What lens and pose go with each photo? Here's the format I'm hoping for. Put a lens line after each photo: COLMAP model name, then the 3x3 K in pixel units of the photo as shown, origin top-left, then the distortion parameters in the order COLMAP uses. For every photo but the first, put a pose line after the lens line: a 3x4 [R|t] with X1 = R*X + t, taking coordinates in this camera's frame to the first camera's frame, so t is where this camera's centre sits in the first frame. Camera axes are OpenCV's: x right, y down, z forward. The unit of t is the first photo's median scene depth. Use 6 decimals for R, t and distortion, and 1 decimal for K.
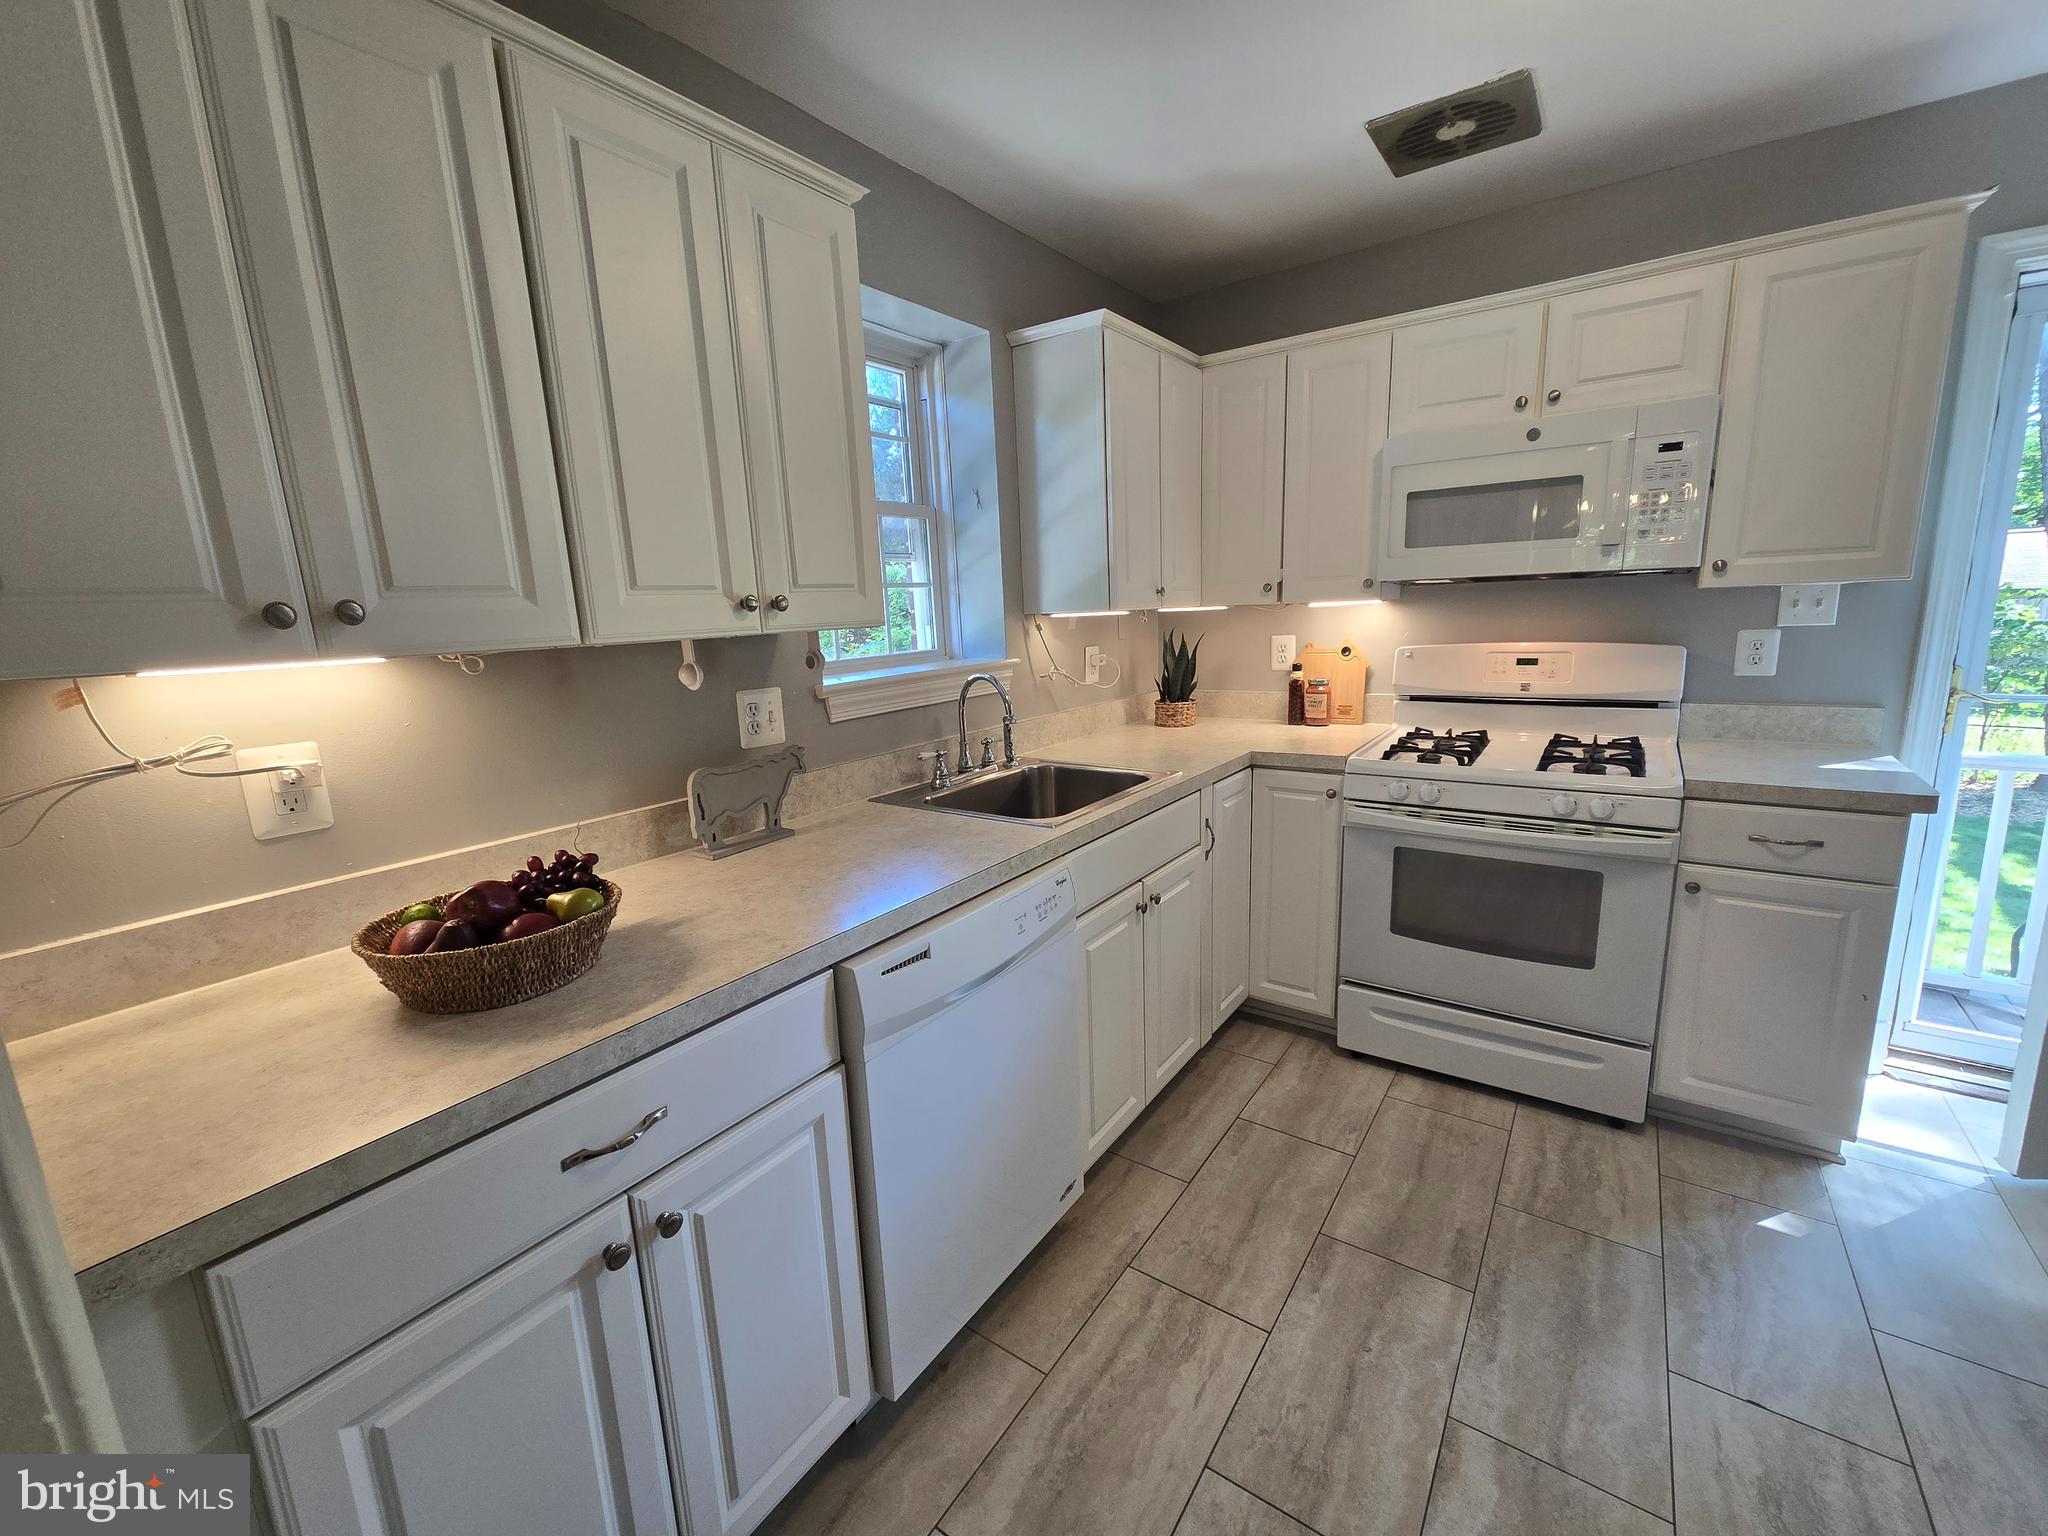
lens RADIAL K [[846.9, 0, 1037.7], [0, 846.9, 769.3], [0, 0, 1]] dist [0.003637, 0.001306]
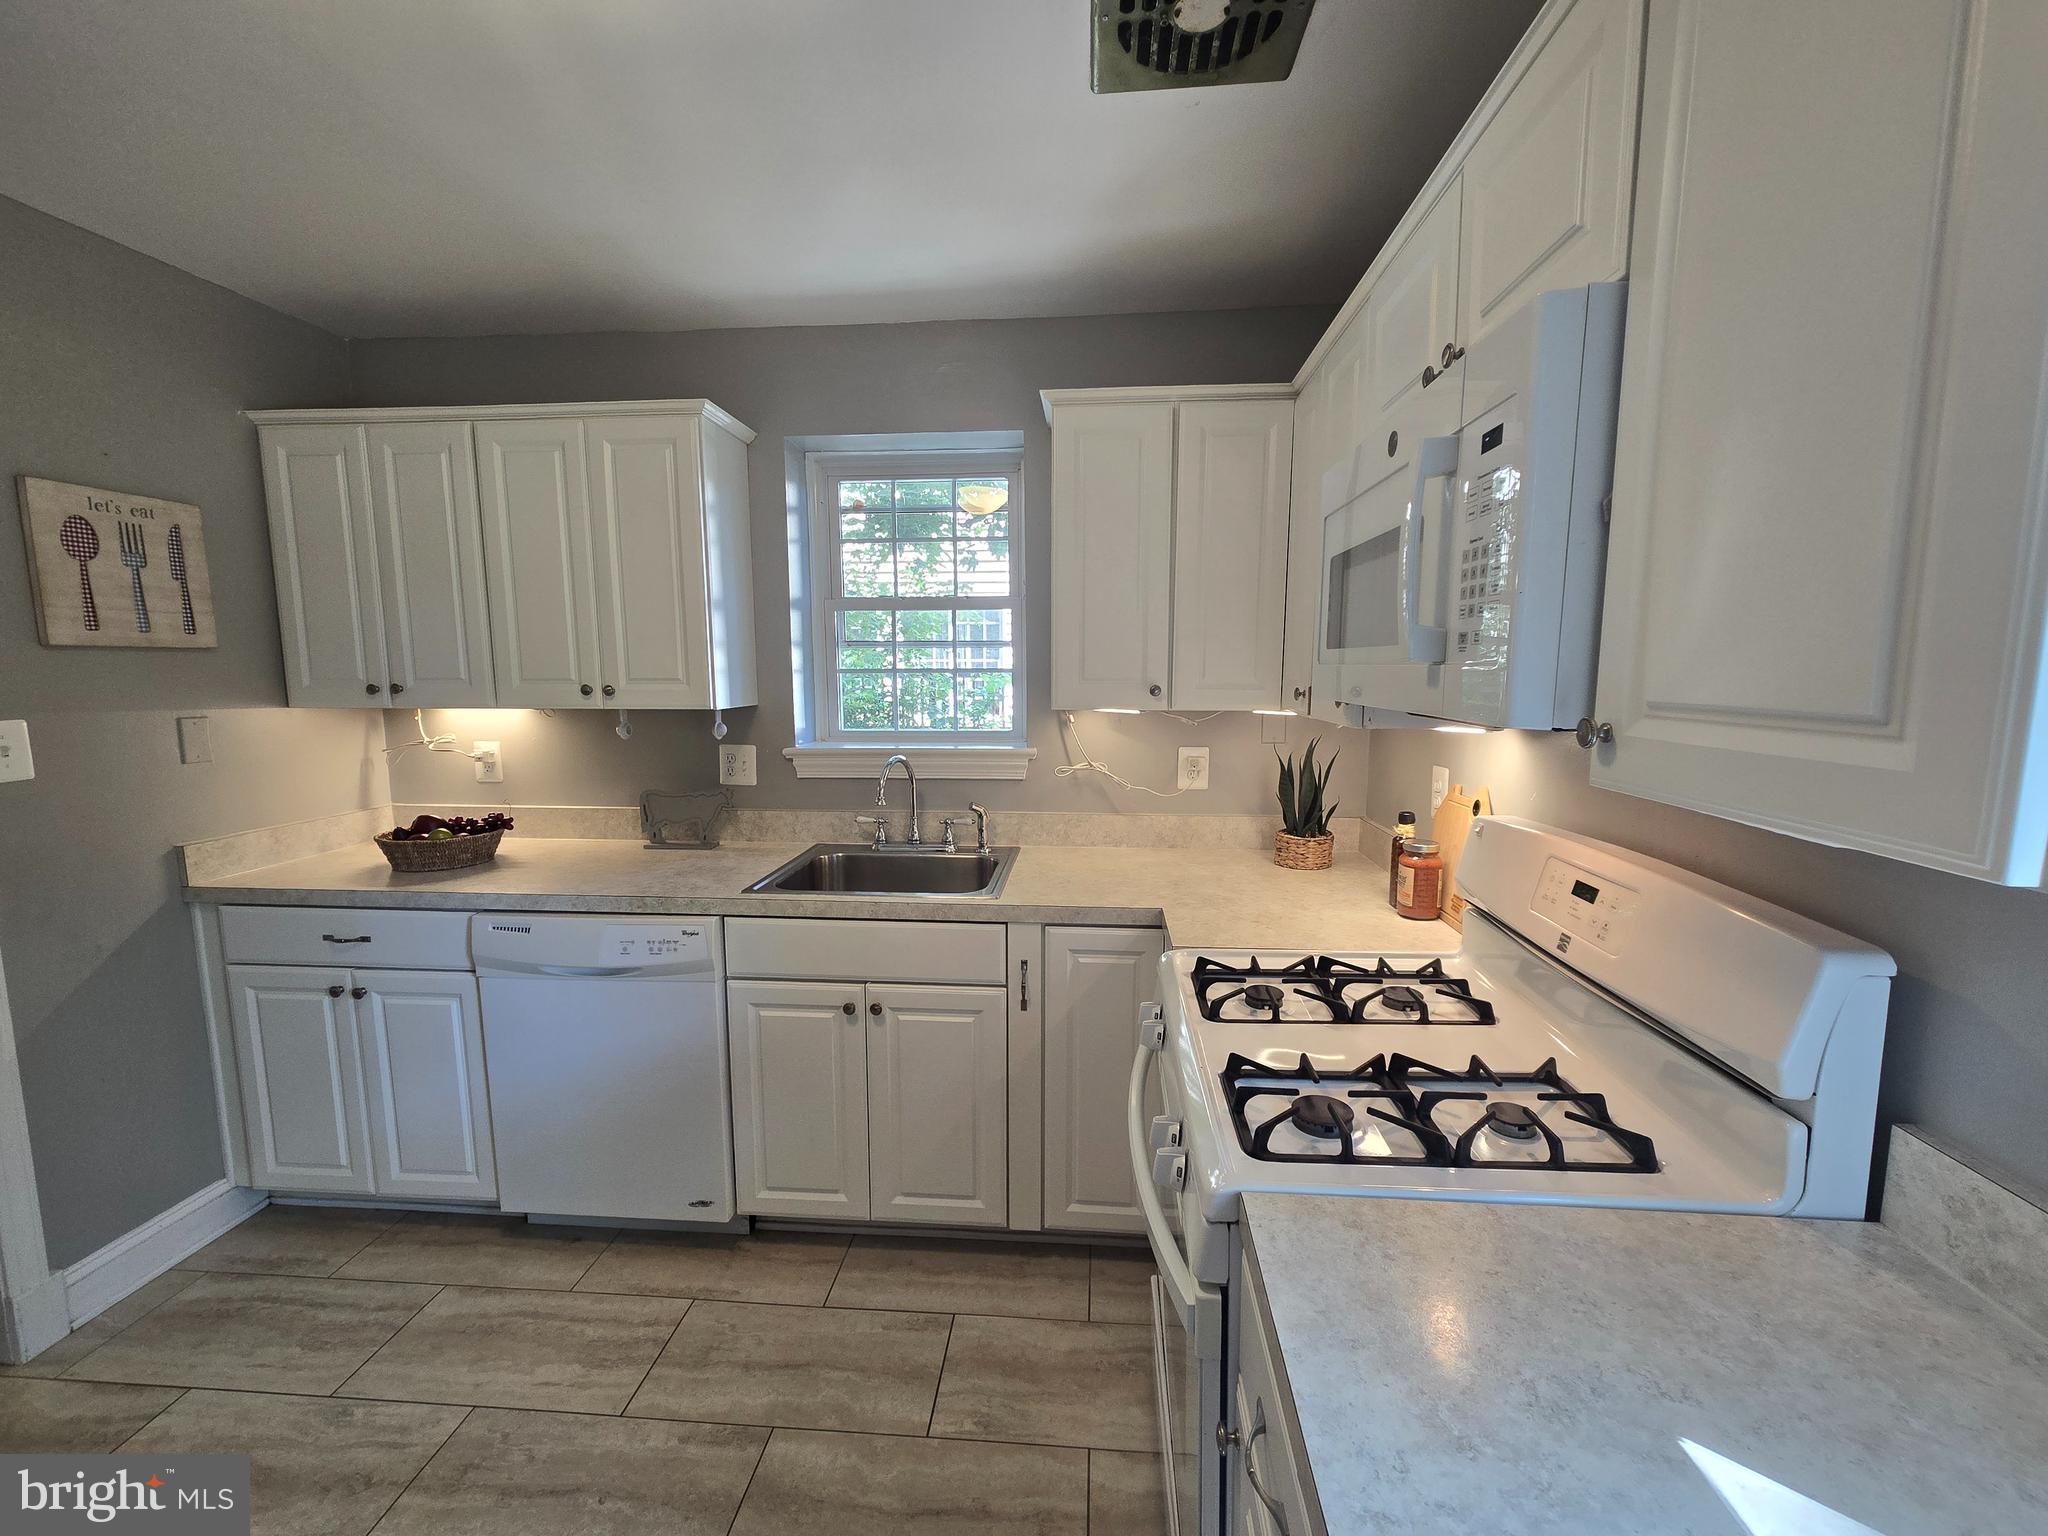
lens RADIAL K [[846.9, 0, 1037.7], [0, 846.9, 769.3], [0, 0, 1]] dist [0.003637, 0.001306]
pose [[0.501171, 0.144544, -0.853191, 1.133475], [-0.185895, 0.980916, 0.056986, -0.227632], [0.845146, 0.130045, 0.518476, 0.691696]]
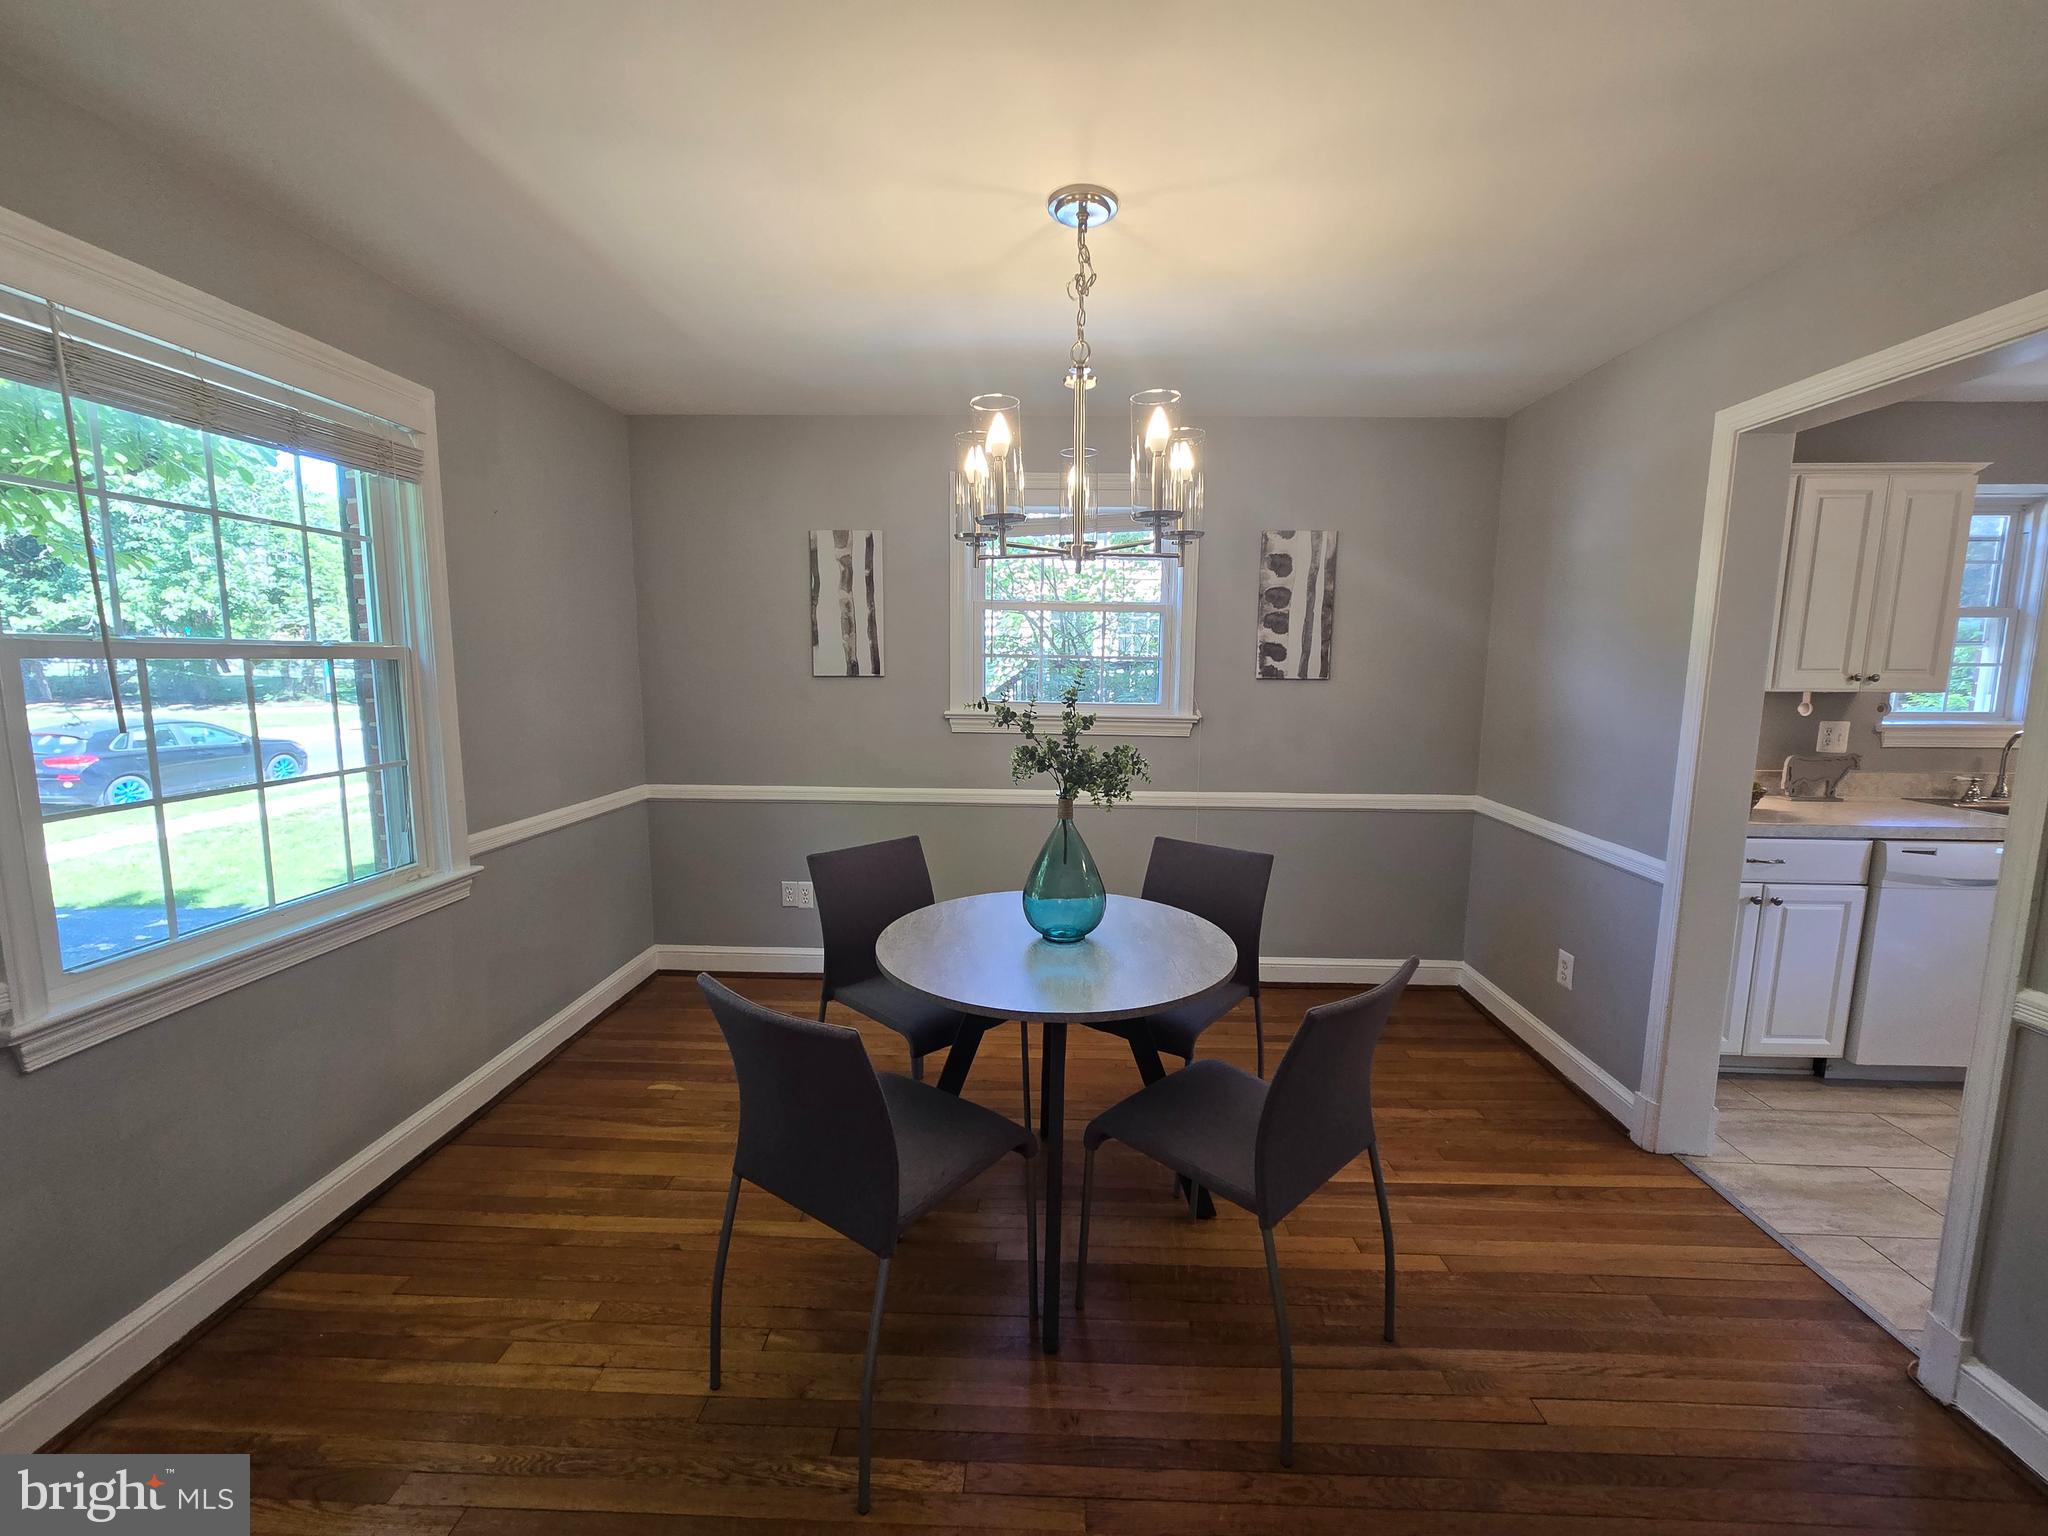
lens RADIAL K [[846.9, 0, 1037.7], [0, 846.9, 769.3], [0, 0, 1]] dist [0.003637, 0.001306]
pose [[0.549538, 0.154446, -0.821069, 0.245120], [-0.192914, 0.979664, 0.055162, 0.236470], [0.812891, 0.128082, 0.568157, -1.417985]]
